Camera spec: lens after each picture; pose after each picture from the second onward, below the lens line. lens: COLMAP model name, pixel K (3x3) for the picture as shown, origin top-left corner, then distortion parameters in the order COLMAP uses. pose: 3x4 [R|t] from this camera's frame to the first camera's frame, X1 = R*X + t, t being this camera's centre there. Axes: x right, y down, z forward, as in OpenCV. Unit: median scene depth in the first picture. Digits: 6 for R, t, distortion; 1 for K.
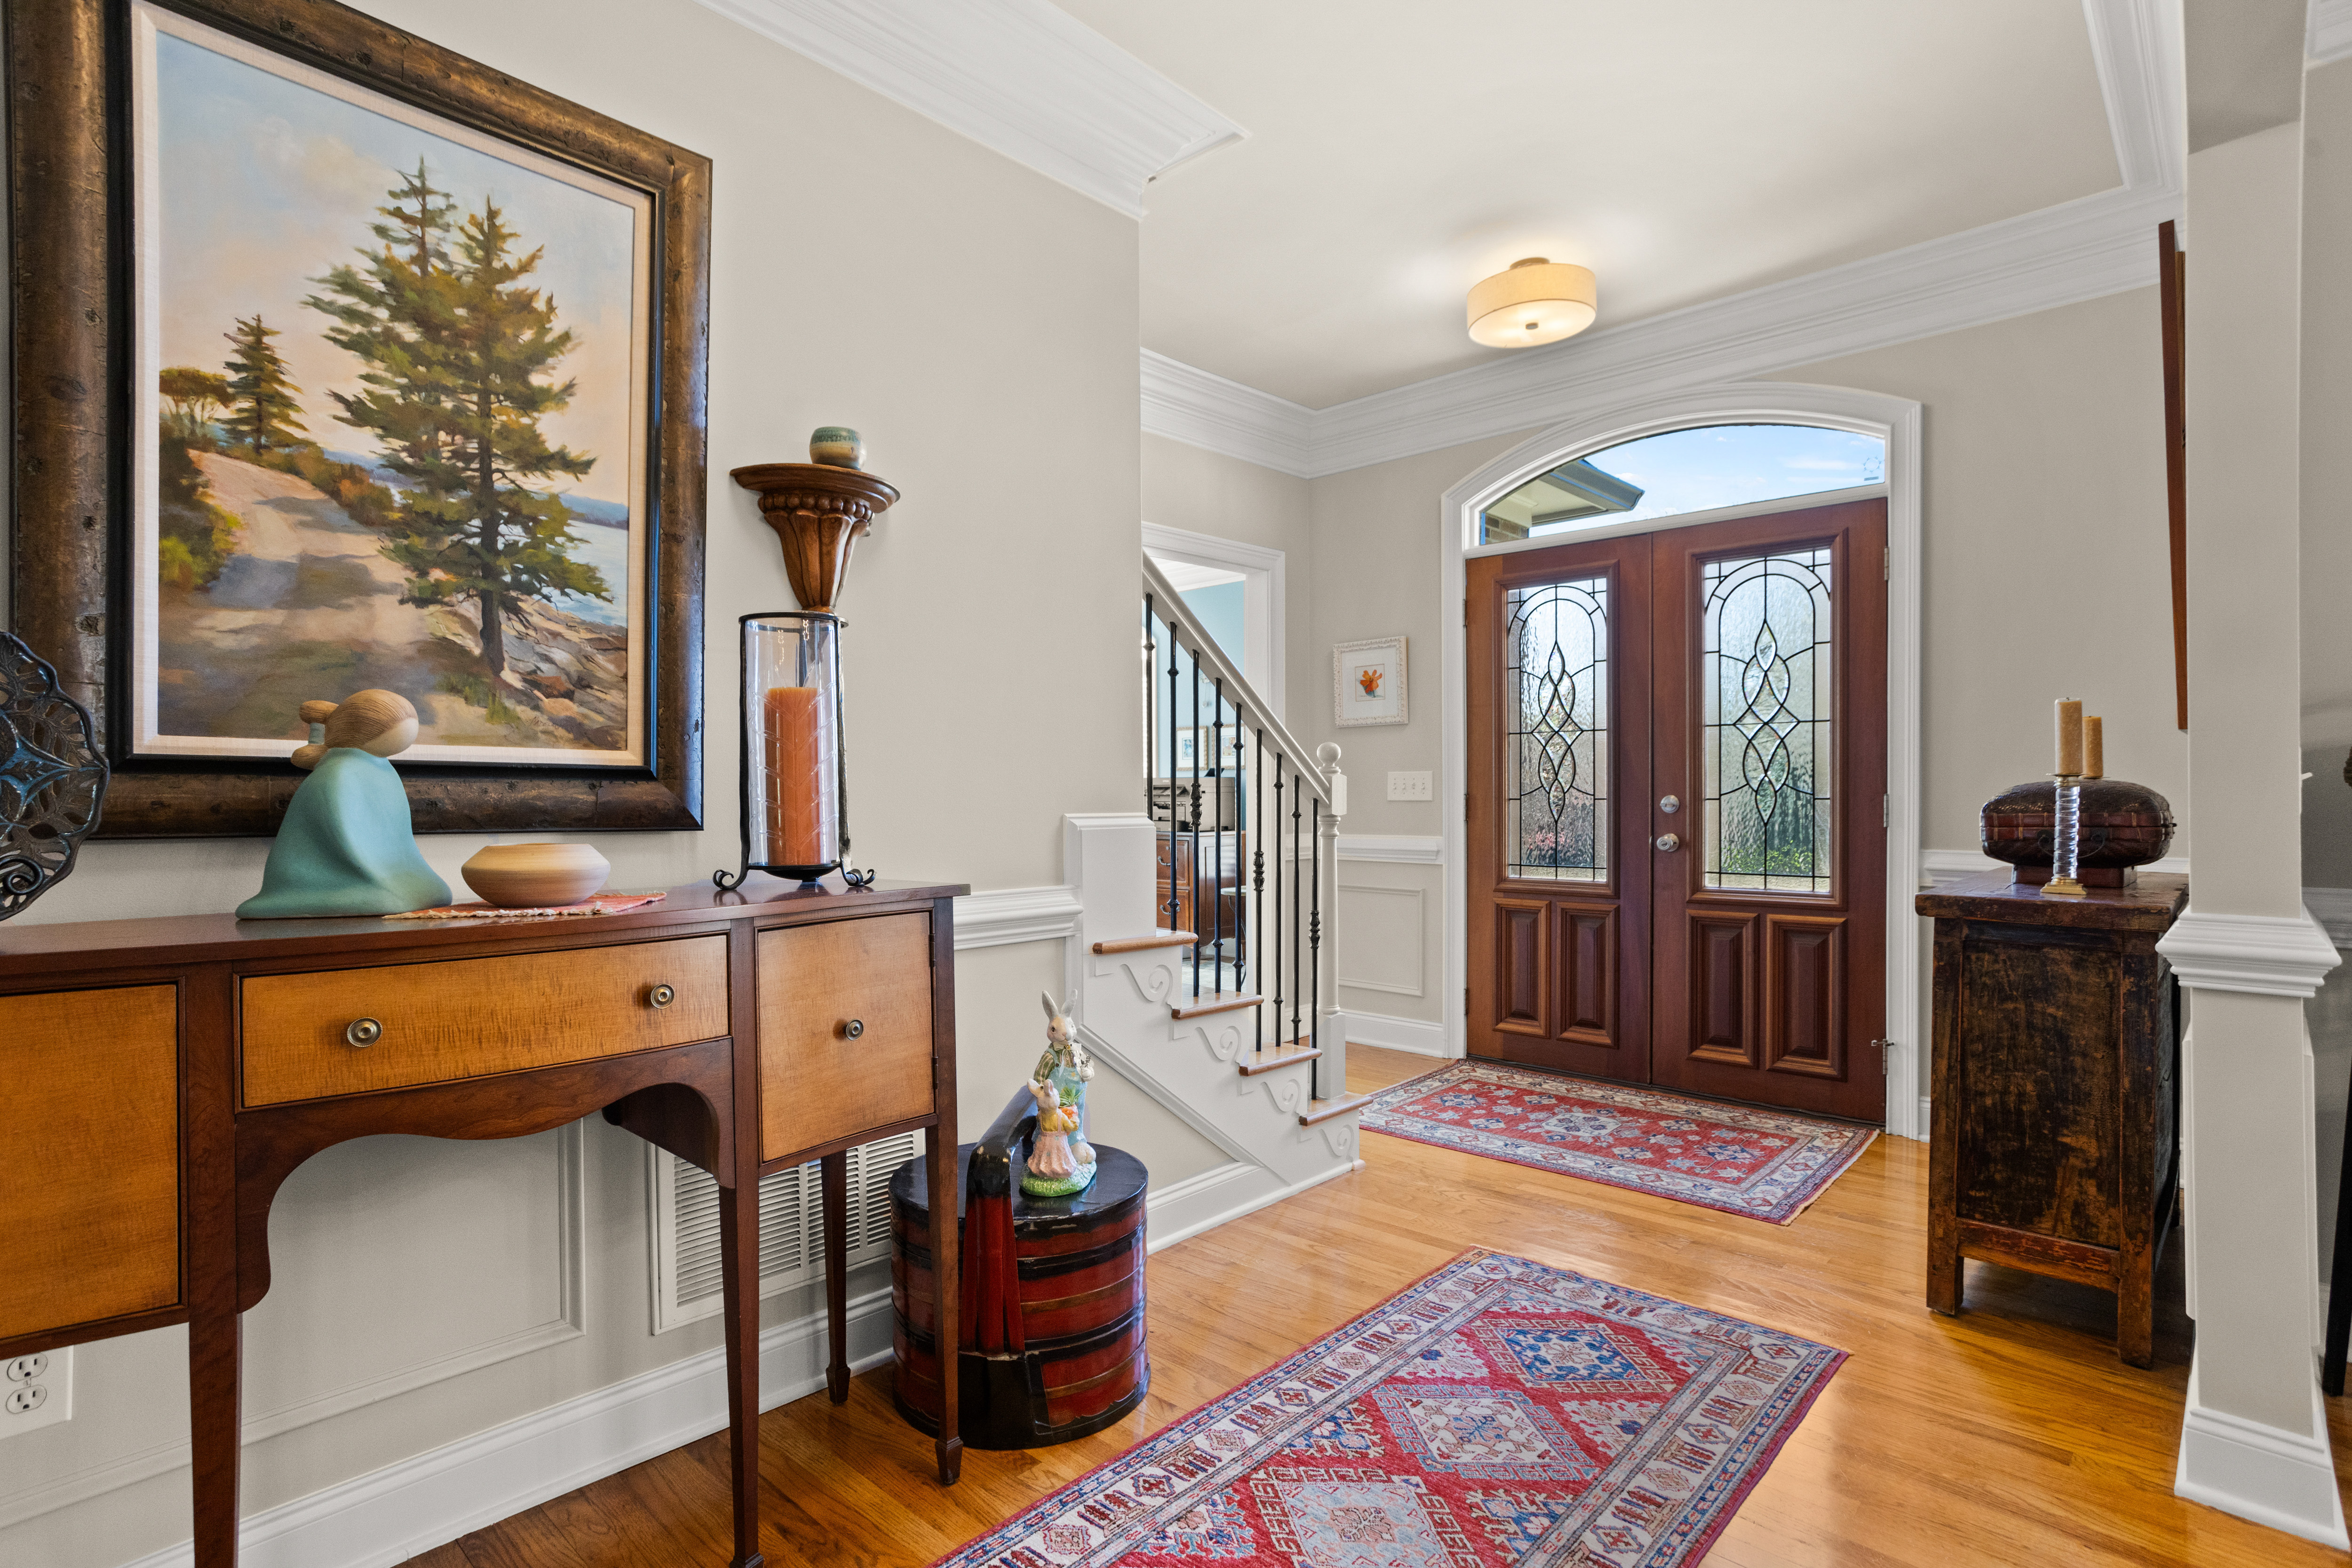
lens RADIAL K [[1139.7, 0, 1161.7], [0, 1139.7, 796.5], [0, 0, 1]] dist [-0.034964, 0.021645]
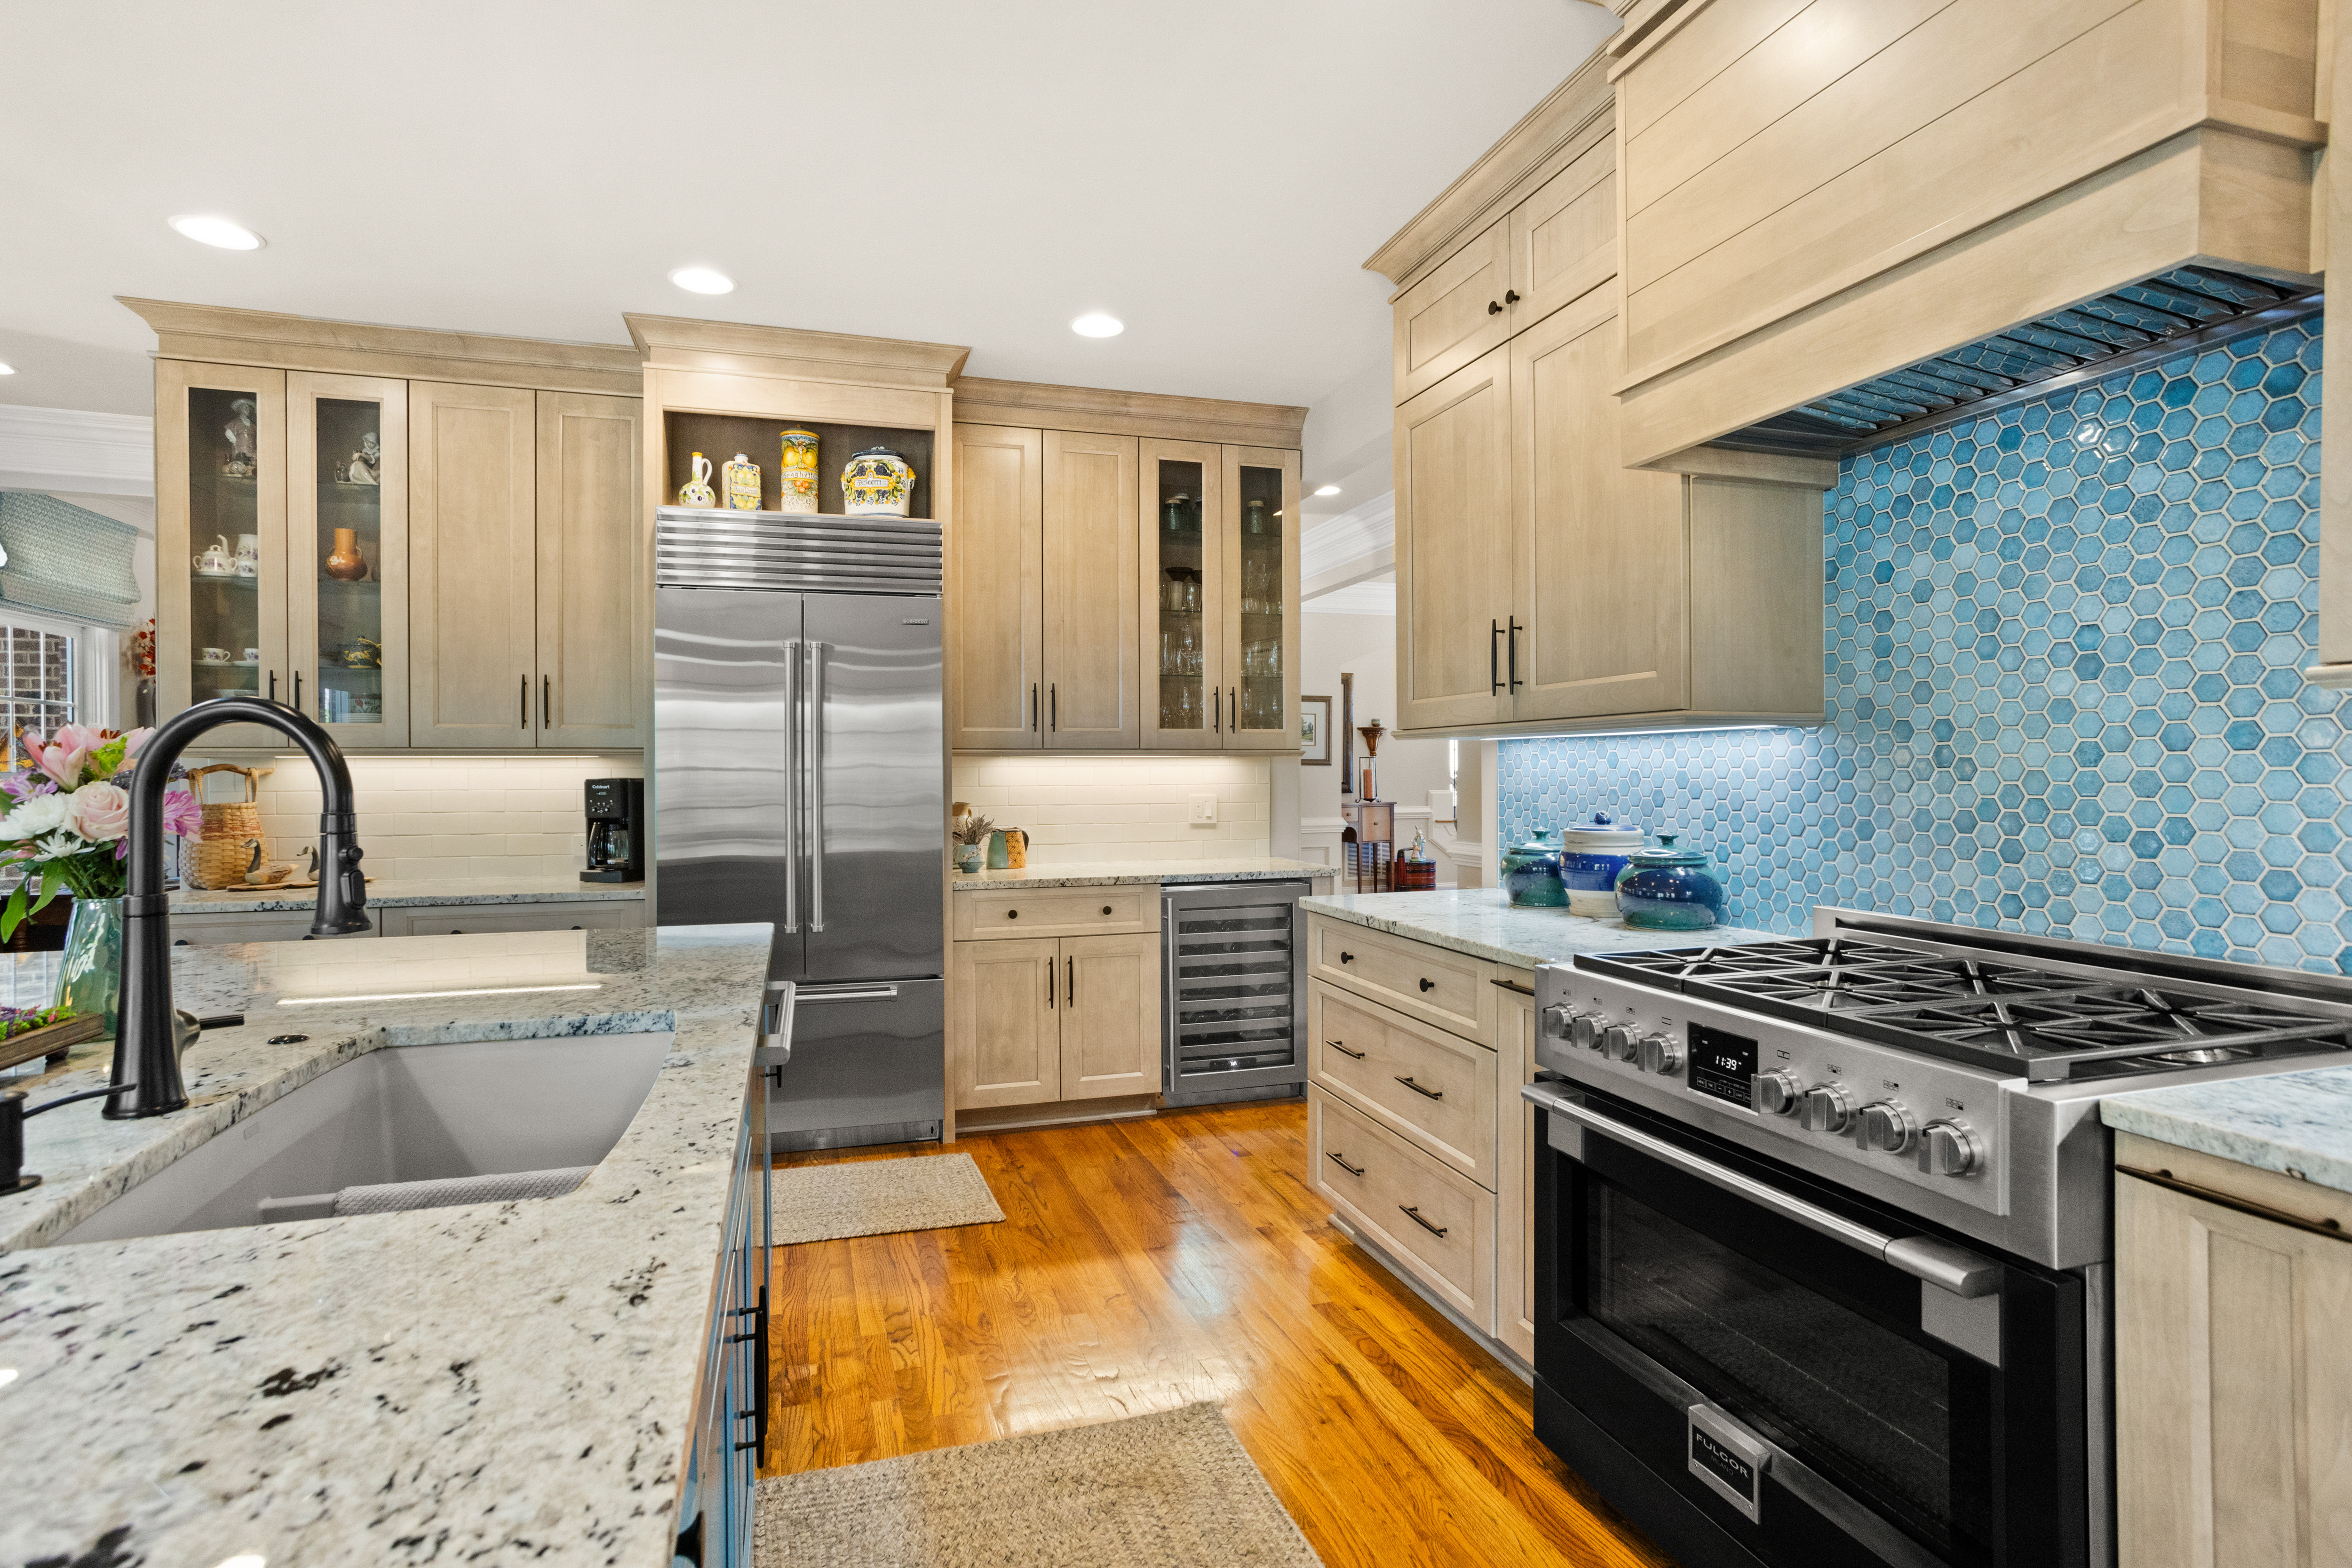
lens RADIAL K [[1139.7, 0, 1176.8], [0, 1139.7, 776.6], [0, 0, 1]] dist [-0.034964, 0.021645]
pose [[0.882480, -0.004953, -0.470324, 1.316339], [0.004213, 0.999988, -0.002625, -0.035572], [0.470331, 0.000335, 0.882490, -3.900422]]
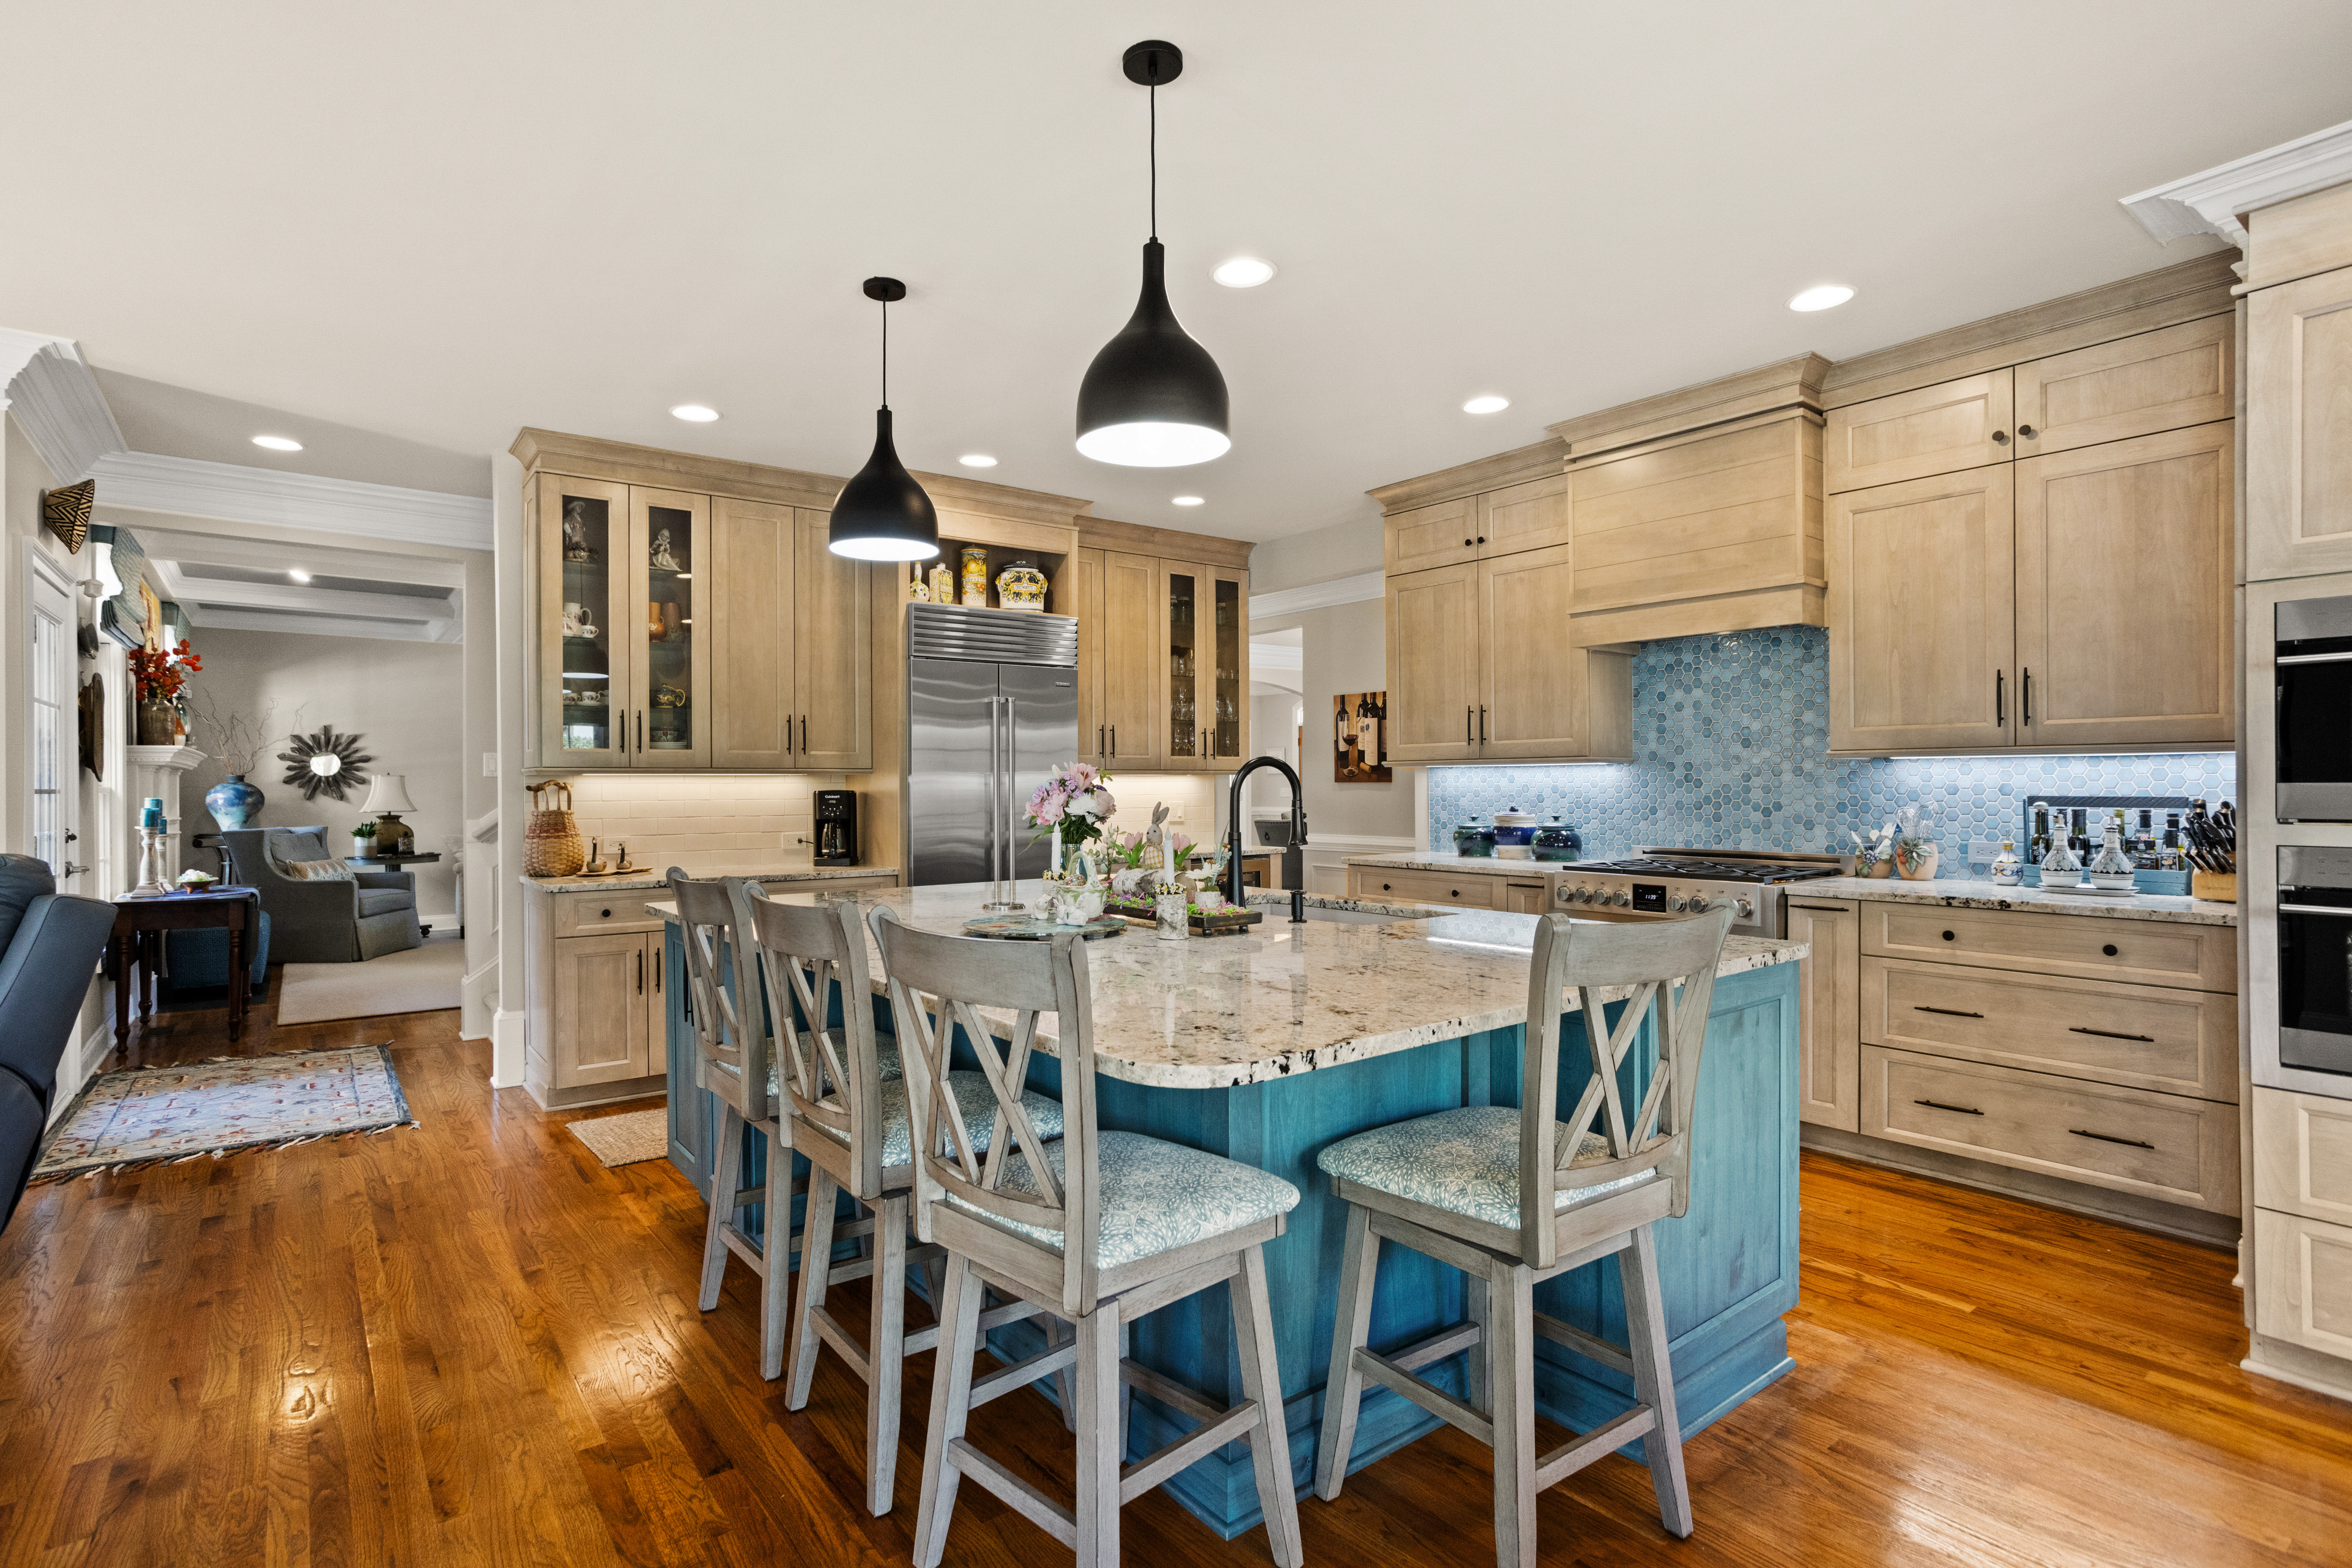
lens RADIAL K [[1139.7, 0, 1181.6], [0, 1139.7, 779.1], [0, 0, 1]] dist [-0.034964, 0.021645]
pose [[0.991261, -0.009709, -0.131559, 0.663486], [0.008437, 0.999912, -0.010219, -0.034871], [0.131647, 0.009019, 0.991256, -5.275713]]
